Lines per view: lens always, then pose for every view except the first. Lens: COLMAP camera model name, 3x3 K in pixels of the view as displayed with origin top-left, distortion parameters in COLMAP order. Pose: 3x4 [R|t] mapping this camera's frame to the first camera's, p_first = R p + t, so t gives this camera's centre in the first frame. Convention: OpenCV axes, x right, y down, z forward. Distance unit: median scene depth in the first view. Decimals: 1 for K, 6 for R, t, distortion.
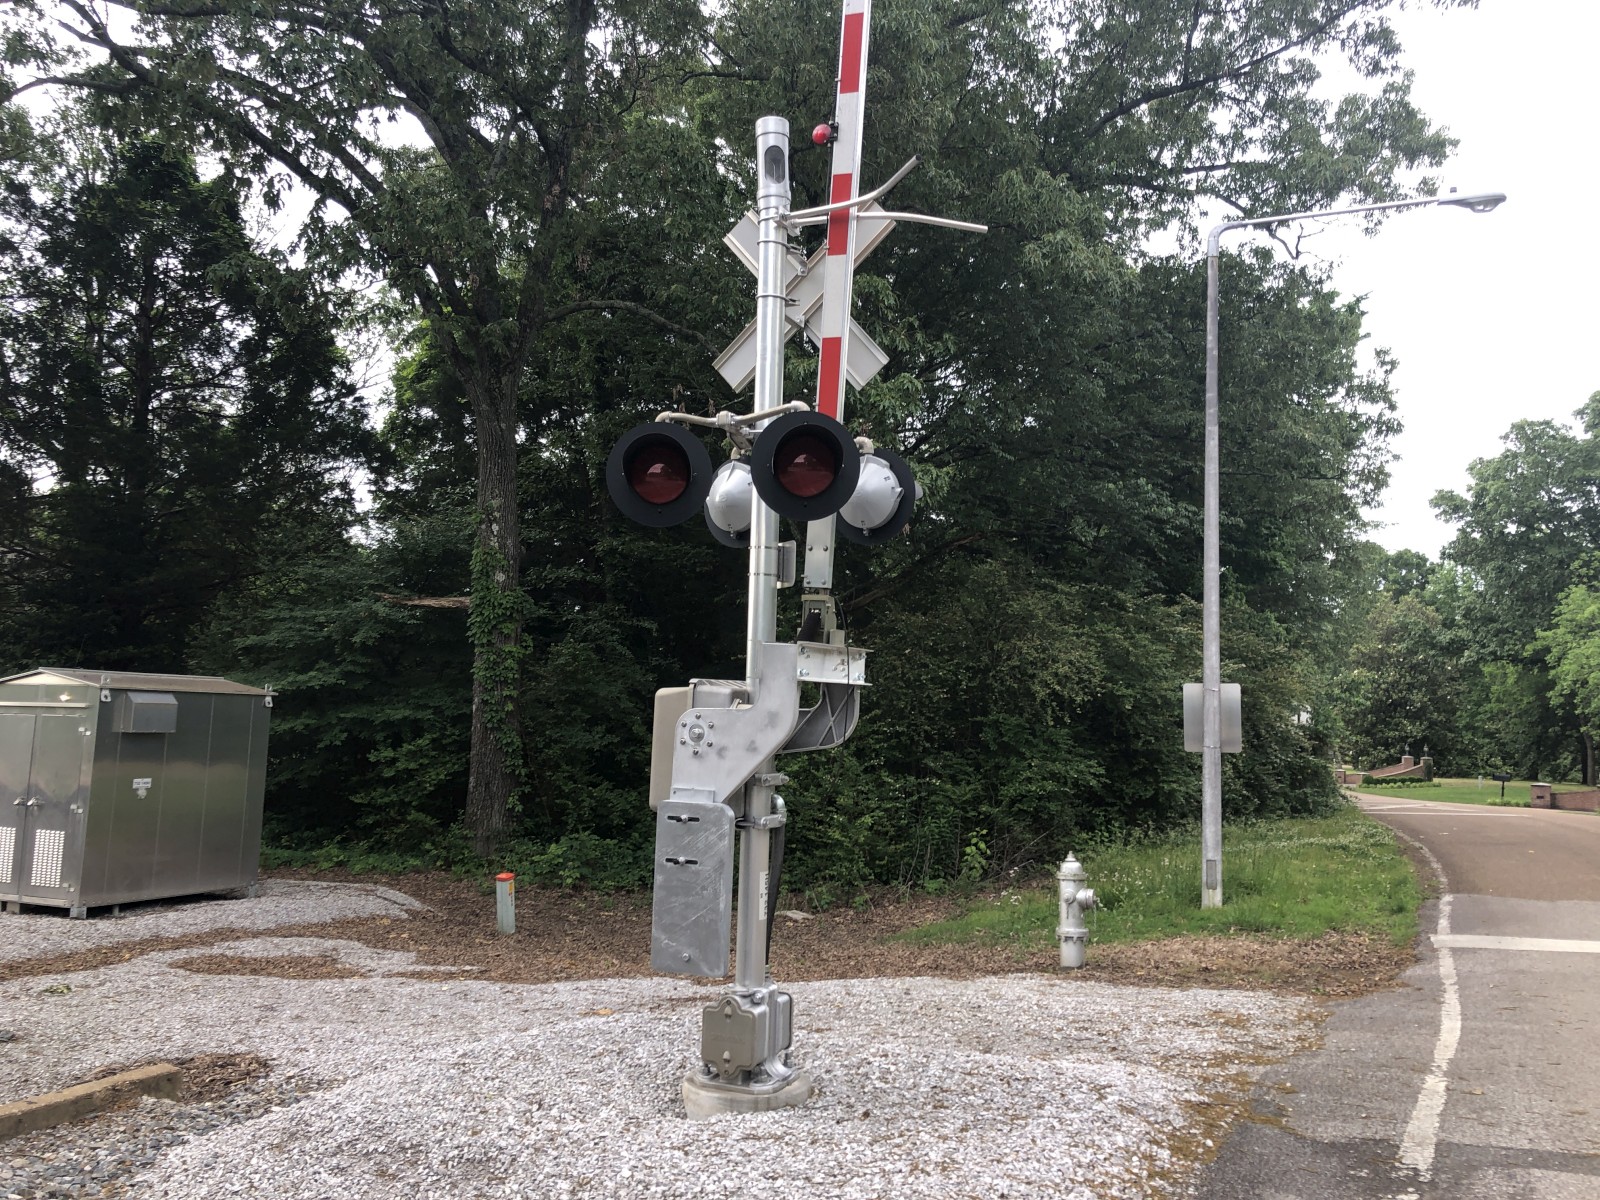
lens RADIAL K [[1348.6, 0, 800.0], [0, 1348.6, 600.0], [0, 0, 1]] dist [0.061929, -0.066713]
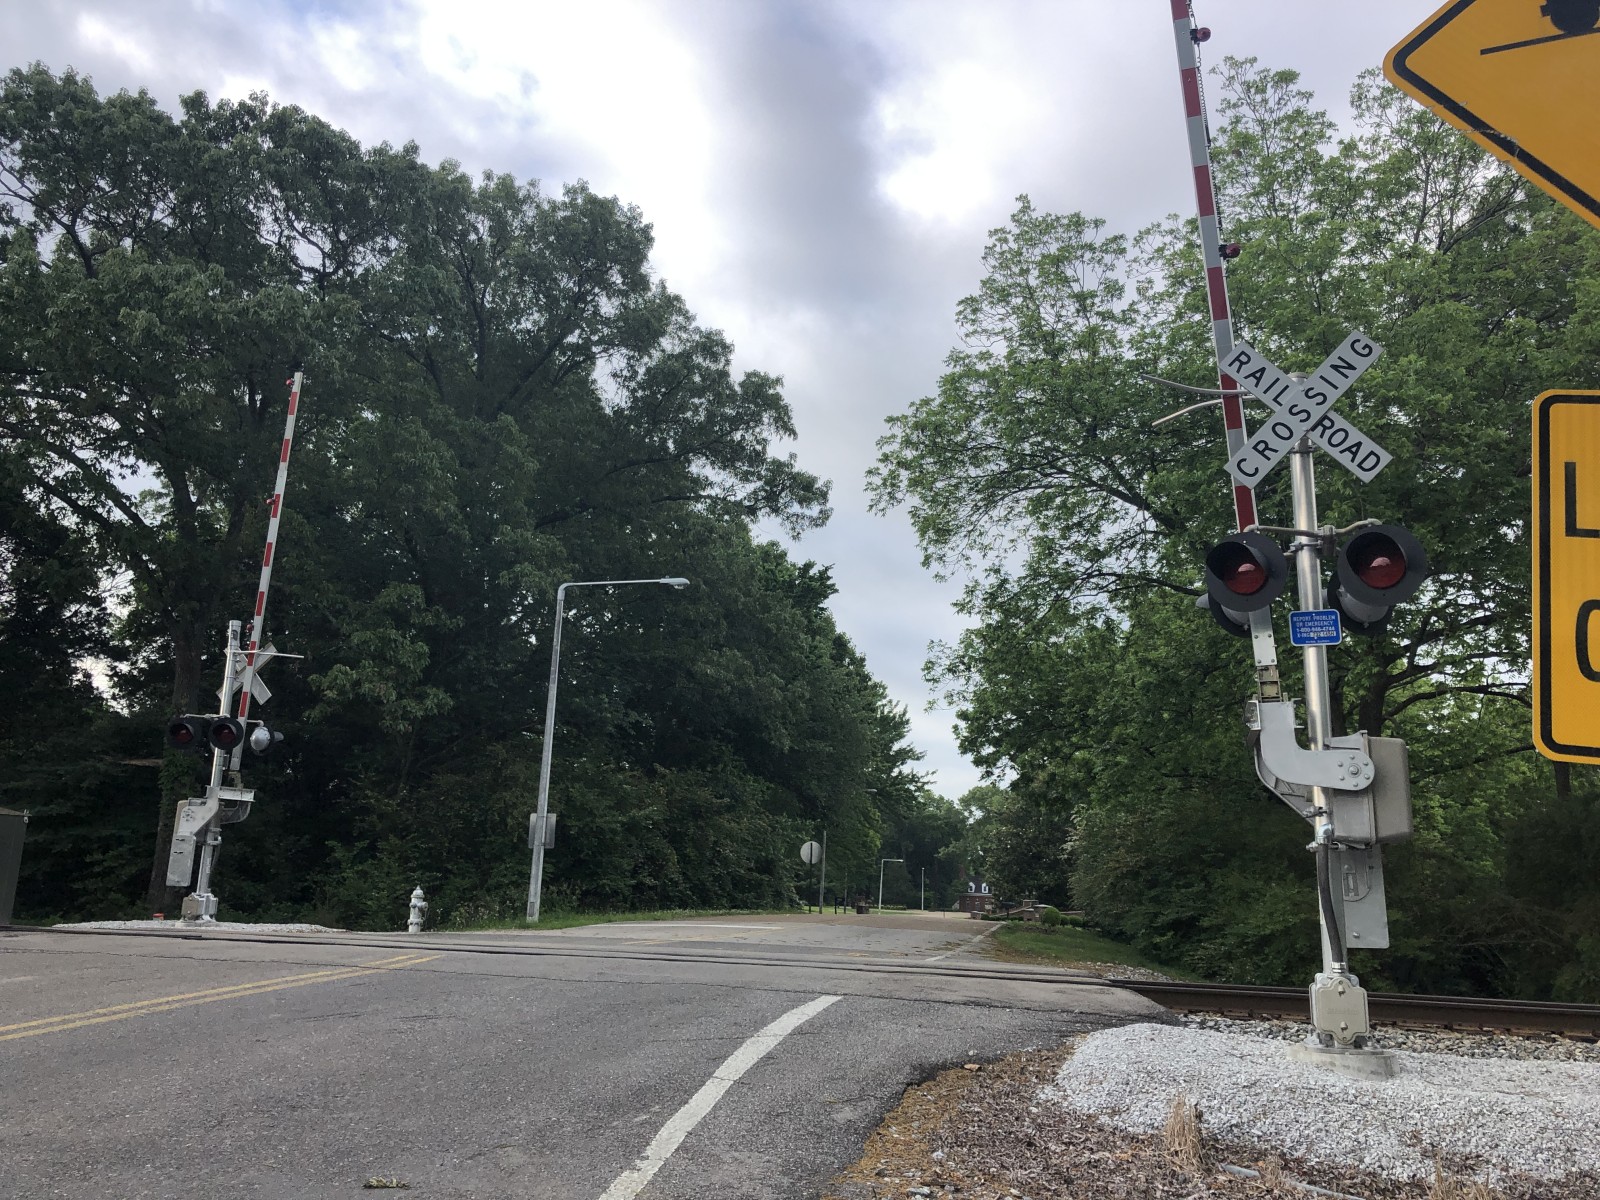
lens RADIAL K [[1348.6, 0, 800.0], [0, 1348.6, 600.0], [0, 0, 1]] dist [0.061929, -0.066713]
pose [[0.987172, 0.040672, 0.154392, 0.333192], [-0.022647, 0.992902, -0.116763, -0.025349], [-0.158045, 0.111768, 0.981086, -0.986319]]
